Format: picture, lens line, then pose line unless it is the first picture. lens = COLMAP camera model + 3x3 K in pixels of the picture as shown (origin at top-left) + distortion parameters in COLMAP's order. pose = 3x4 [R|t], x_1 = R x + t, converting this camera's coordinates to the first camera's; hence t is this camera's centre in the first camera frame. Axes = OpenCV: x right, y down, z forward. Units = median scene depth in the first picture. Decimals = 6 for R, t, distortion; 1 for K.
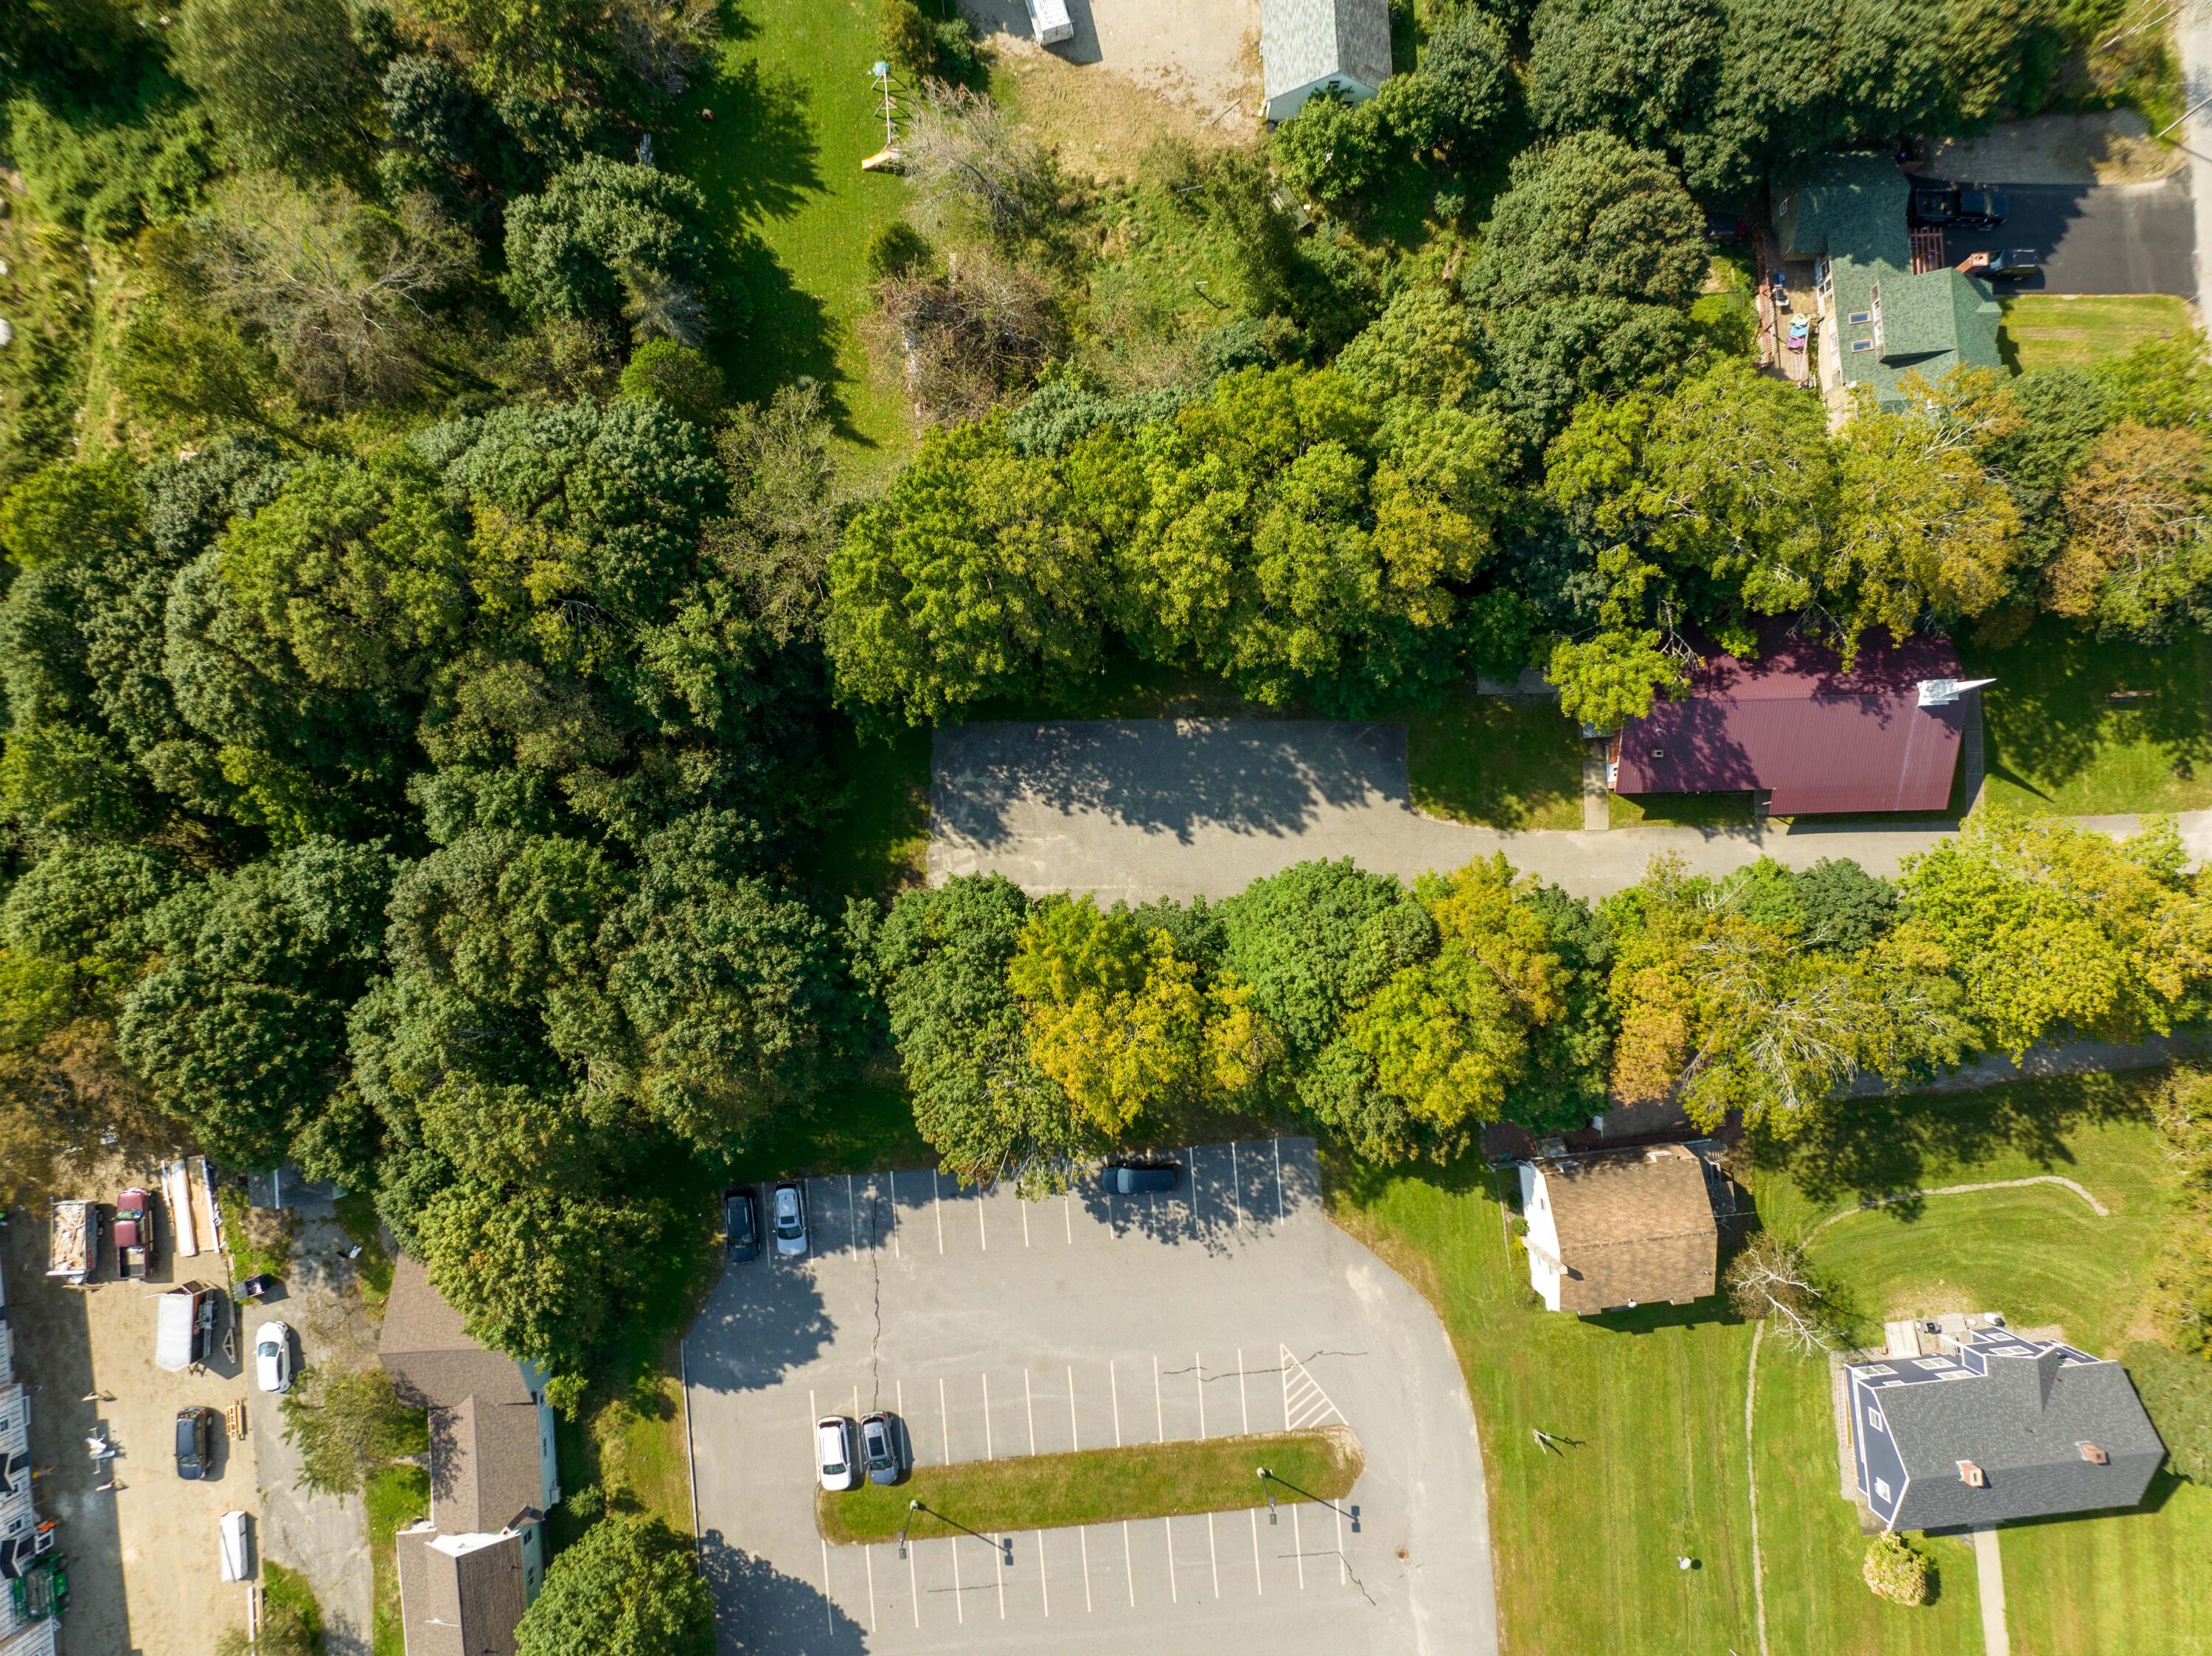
lens RADIAL K [[1560.2, 0, 1099.5], [0, 1560.2, 827.0], [0, 0, 1]] dist [-0.039977, 0.011066]
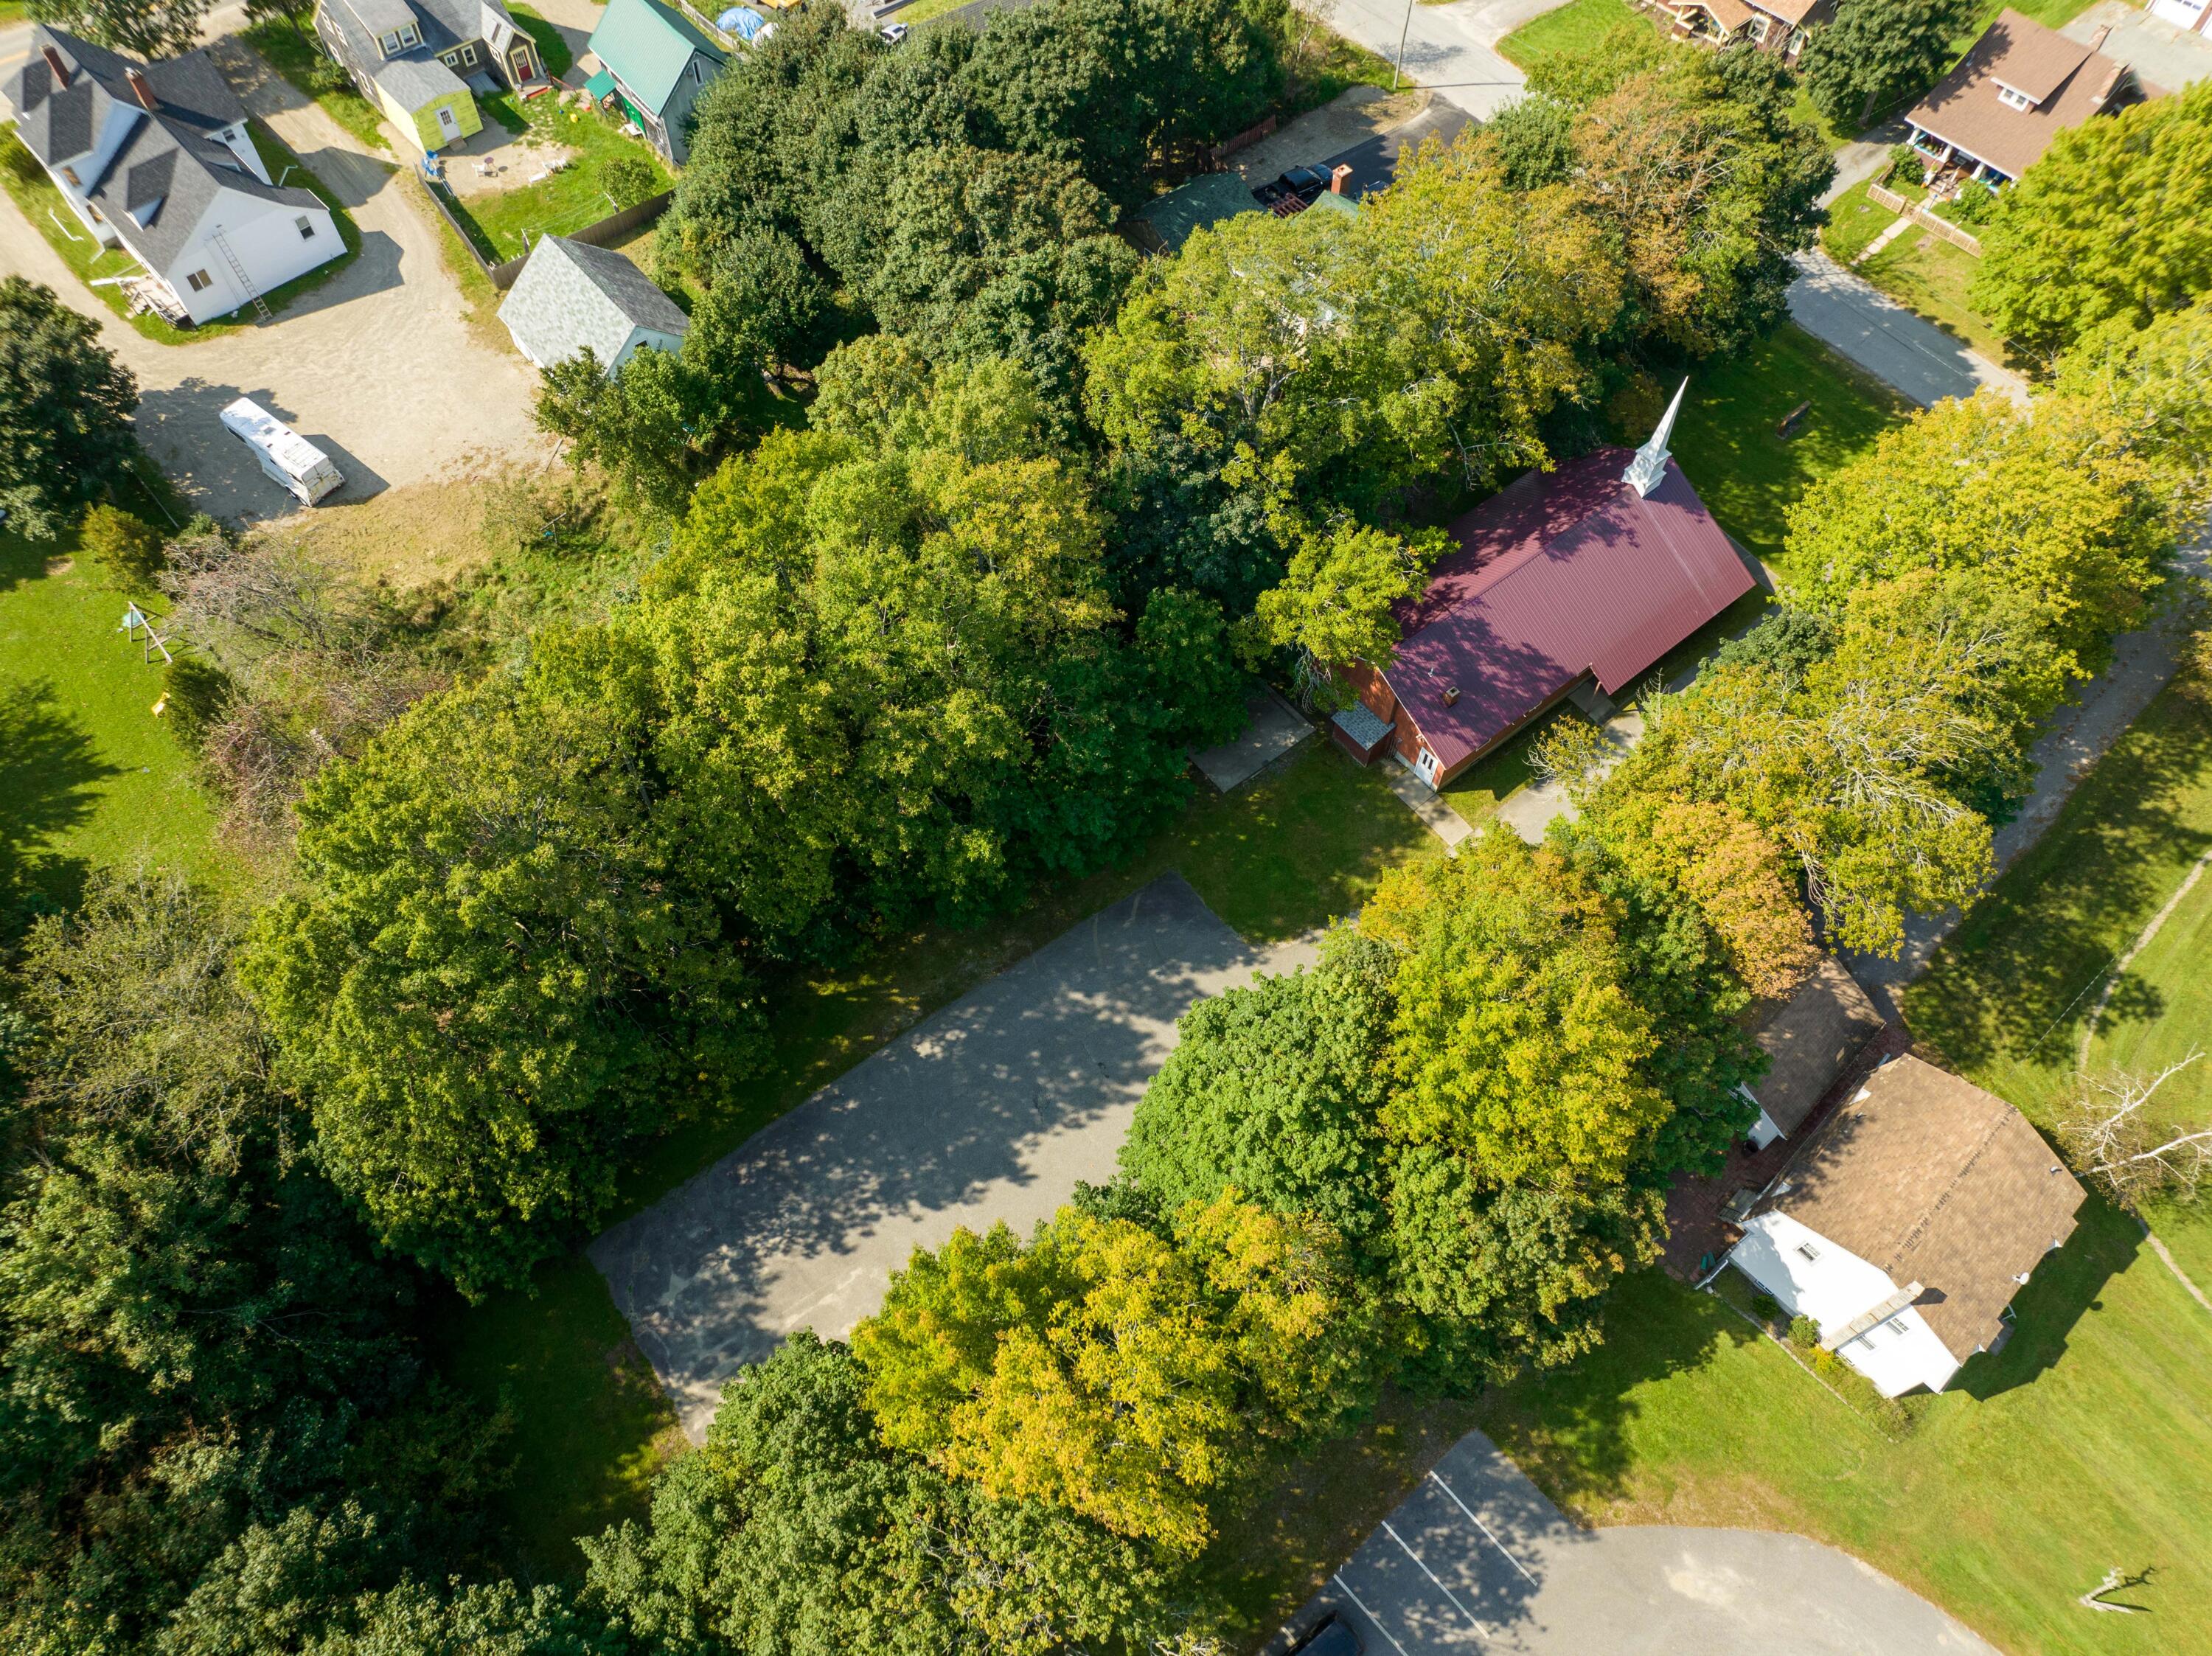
lens RADIAL K [[1560.2, 0, 1101.0], [0, 1560.2, 822.2], [0, 0, 1]] dist [-0.039977, 0.011066]
pose [[0.796519, -0.510918, 0.323296, -0.056851], [0.603229, 0.707713, -0.367774, 0.172687], [-0.040899, 0.487960, 0.871907, 0.367436]]
